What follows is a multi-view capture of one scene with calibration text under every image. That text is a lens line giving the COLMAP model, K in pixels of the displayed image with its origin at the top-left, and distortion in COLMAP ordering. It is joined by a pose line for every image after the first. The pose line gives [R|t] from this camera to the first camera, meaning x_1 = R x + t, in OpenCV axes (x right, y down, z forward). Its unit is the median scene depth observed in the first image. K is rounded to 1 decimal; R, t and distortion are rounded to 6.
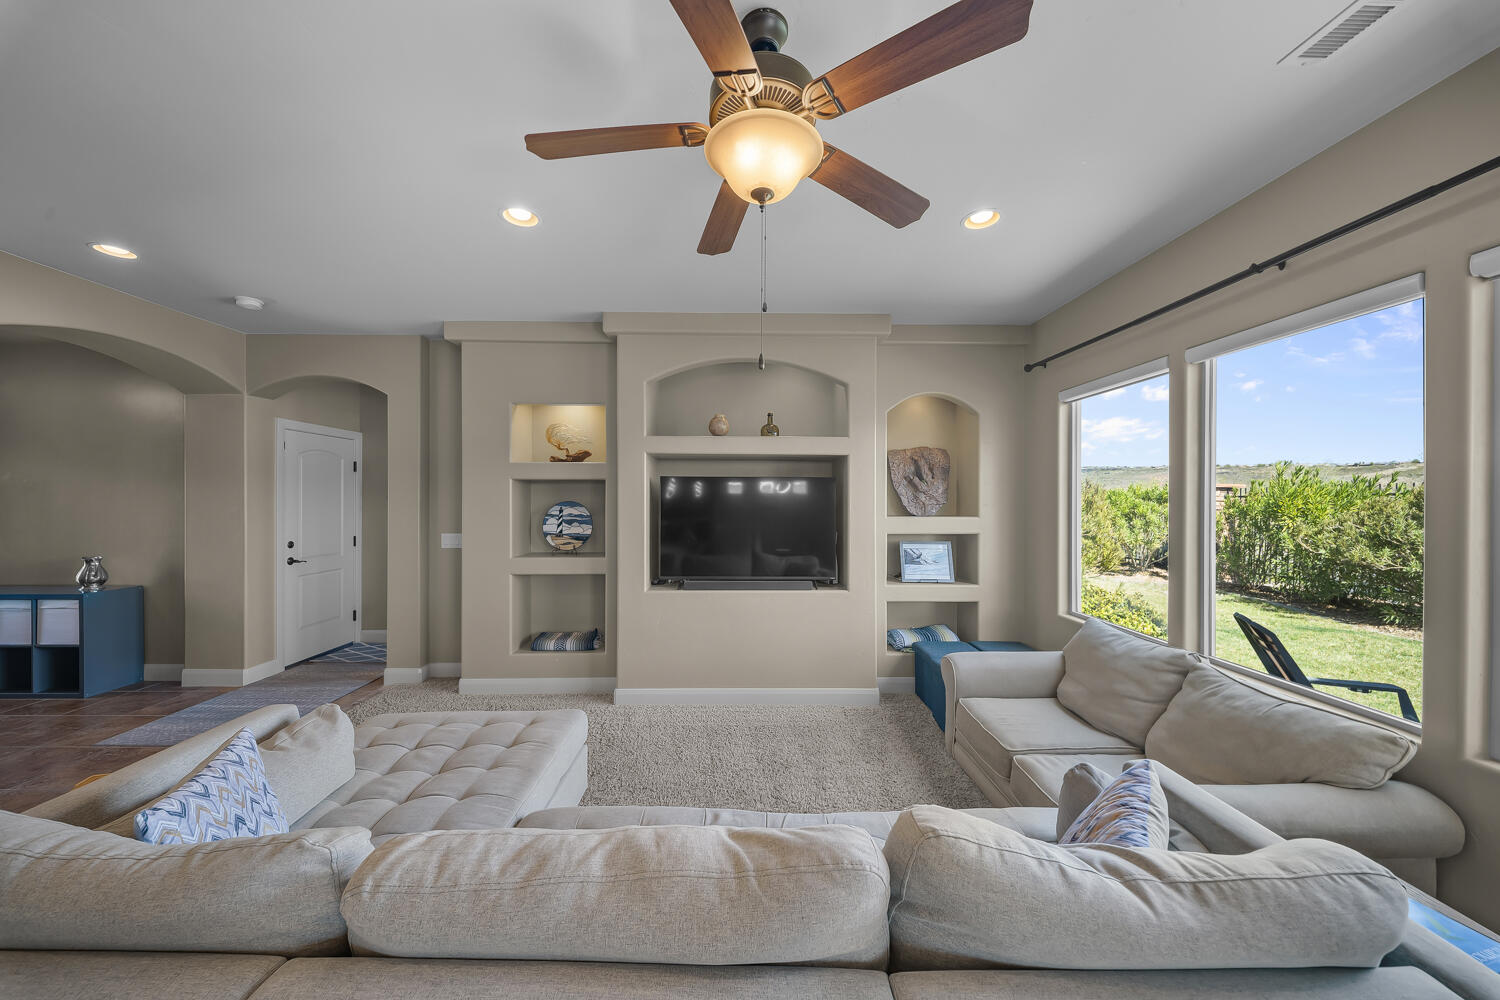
lens RADIAL K [[525.2, 0, 742.3], [0, 525.2, 504.9], [0, 0, 1]] dist [0.000126, -0.000408]
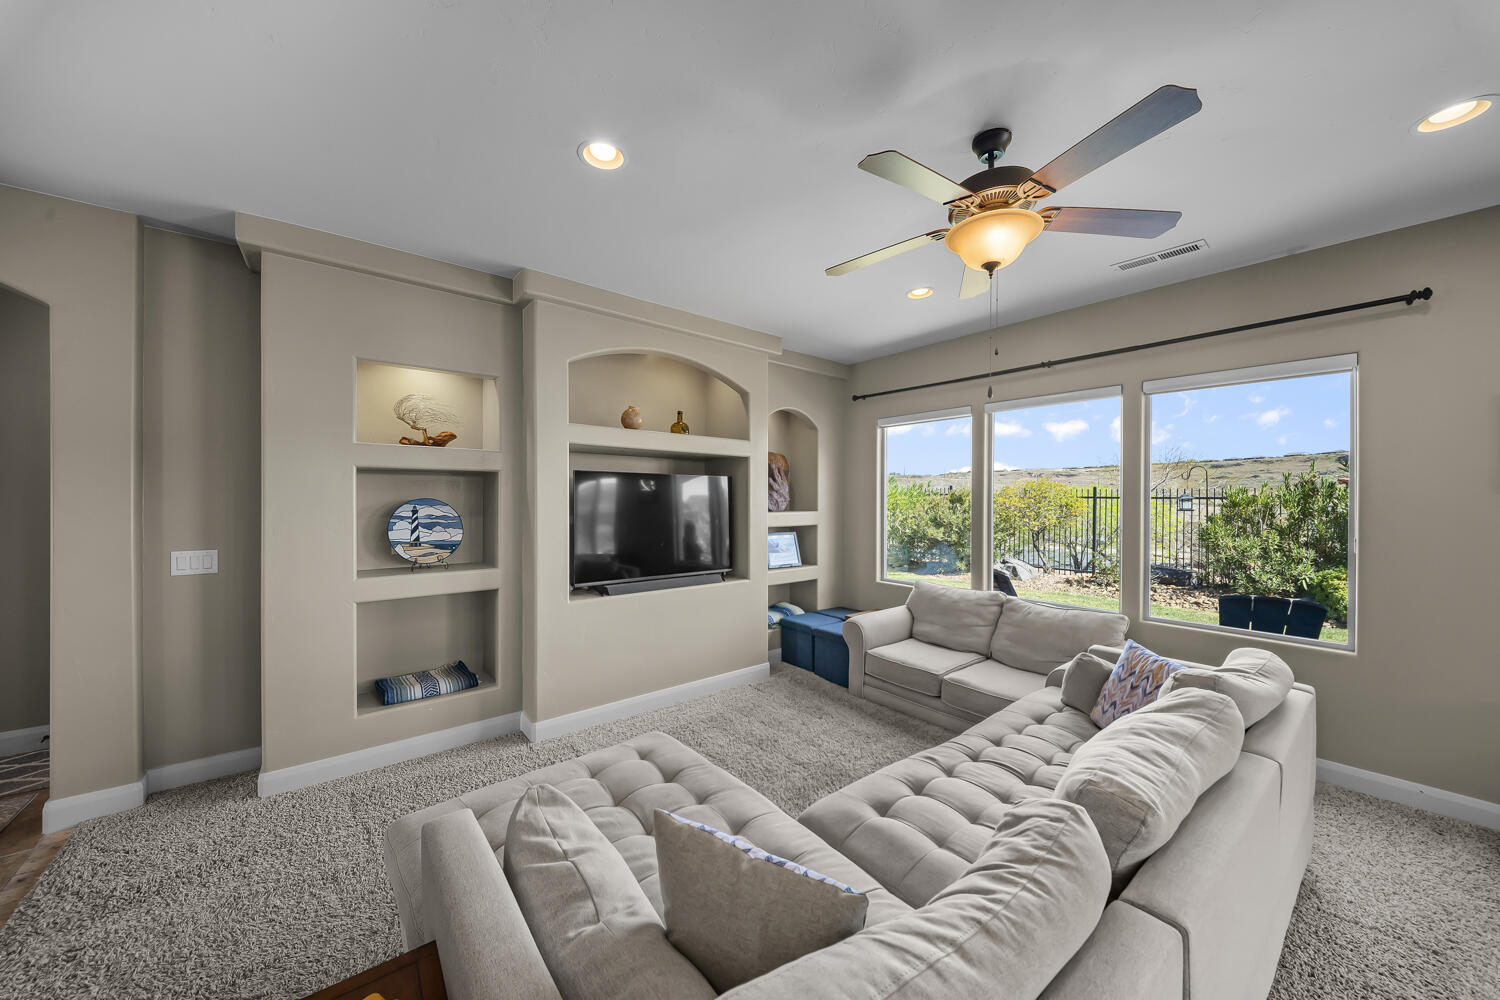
lens RADIAL K [[525.2, 0, 743.7], [0, 525.2, 504.0], [0, 0, 1]] dist [0.000126, -0.000408]
pose [[0.786041, -0.005298, 0.618151, -0.460175], [0.003667, 0.999986, 0.003907, -0.000291], [-0.618163, -0.000804, 0.786050, 0.126423]]
